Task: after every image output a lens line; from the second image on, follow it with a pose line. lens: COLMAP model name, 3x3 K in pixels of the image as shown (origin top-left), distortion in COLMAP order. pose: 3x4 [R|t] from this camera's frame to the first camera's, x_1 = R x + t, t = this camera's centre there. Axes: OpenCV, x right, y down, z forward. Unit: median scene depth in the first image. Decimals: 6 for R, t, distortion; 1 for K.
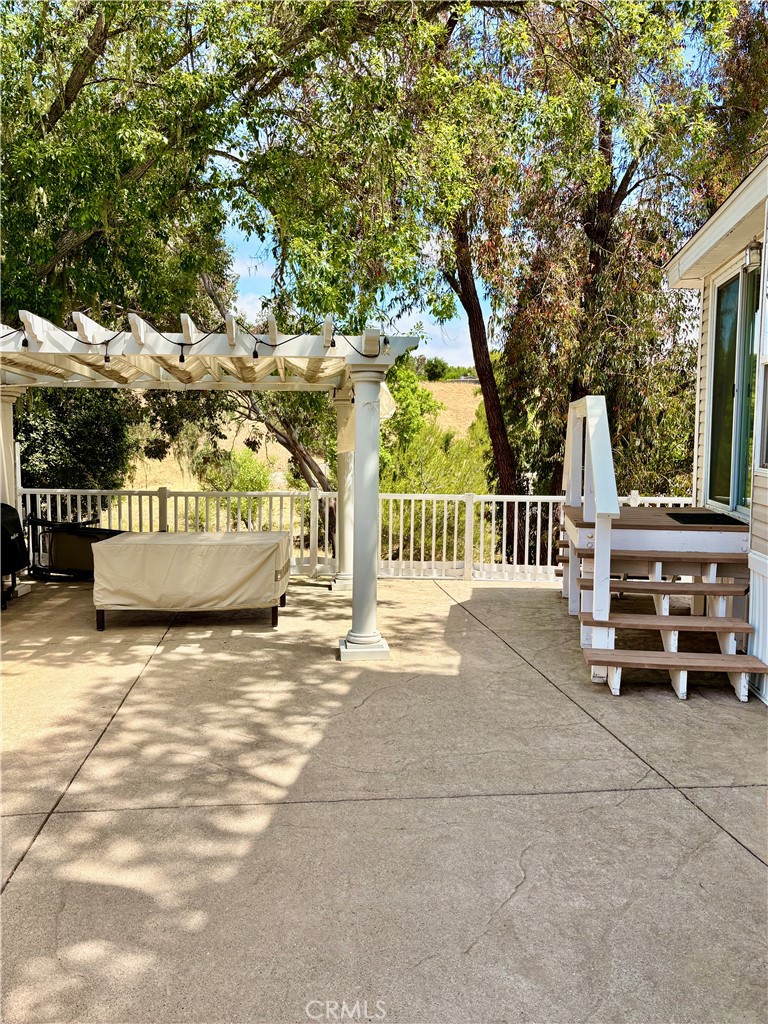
lens RADIAL K [[782.7, 0, 384.4], [0, 782.7, 514.0], [0, 0, 1]] dist [0.040338, -0.047767]
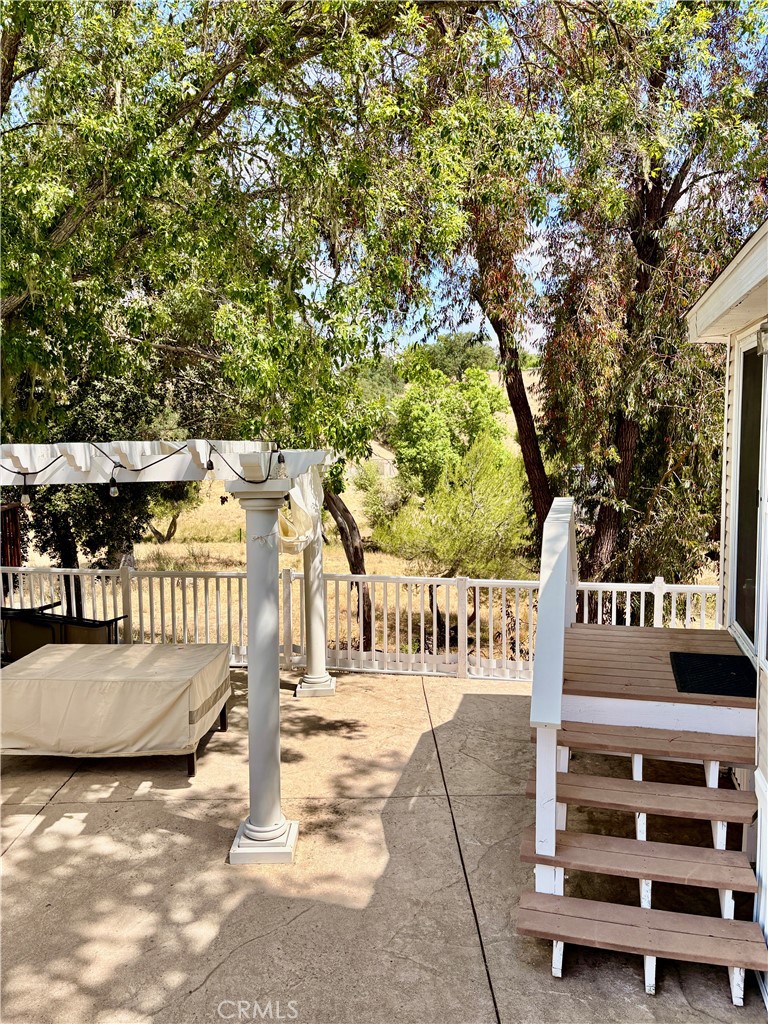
lens RADIAL K [[782.7, 0, 378.5], [0, 782.7, 515.6], [0, 0, 1]] dist [0.040338, -0.047767]
pose [[0.994052, -0.010045, -0.108439, 0.123777], [0.011241, 0.999883, 0.010420, -0.115230], [0.108321, -0.011577, 0.994049, 0.156036]]
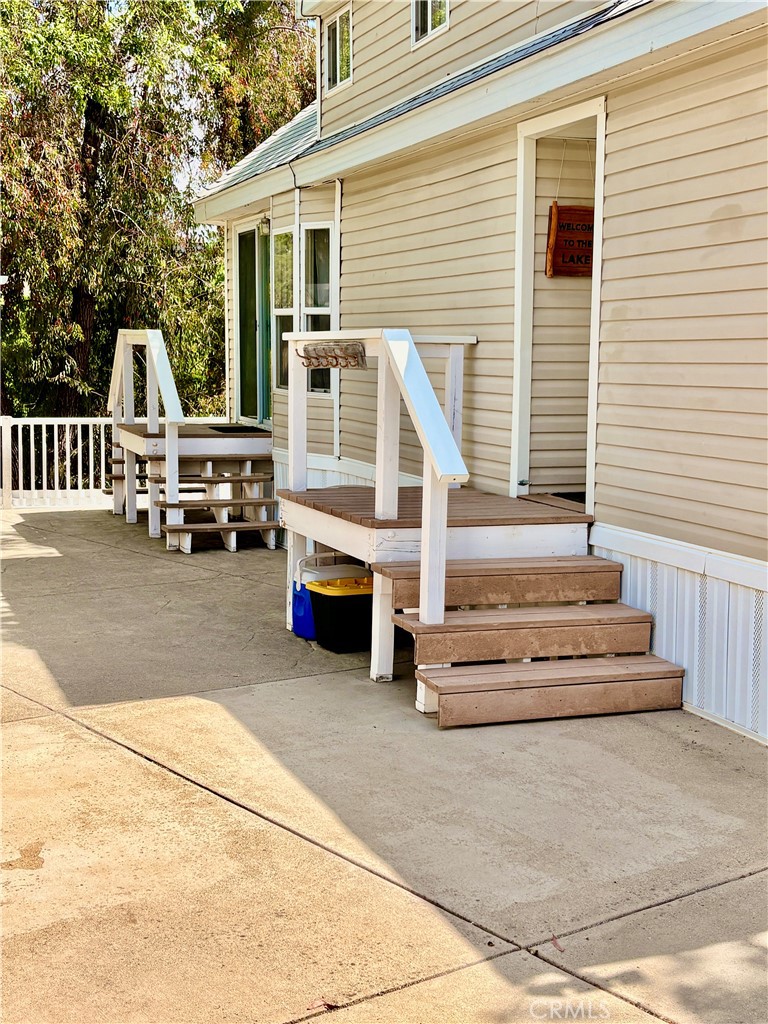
lens RADIAL K [[1320.2, 0, 392.5], [0, 1320.2, 517.8], [0, 0, 1]] dist [0.046540, 0.000000]
pose [[0.867585, -0.056747, 0.494040, -0.317802], [0.039319, 0.998185, 0.045605, 0.045249], [-0.495731, -0.020141, 0.868242, -0.703263]]
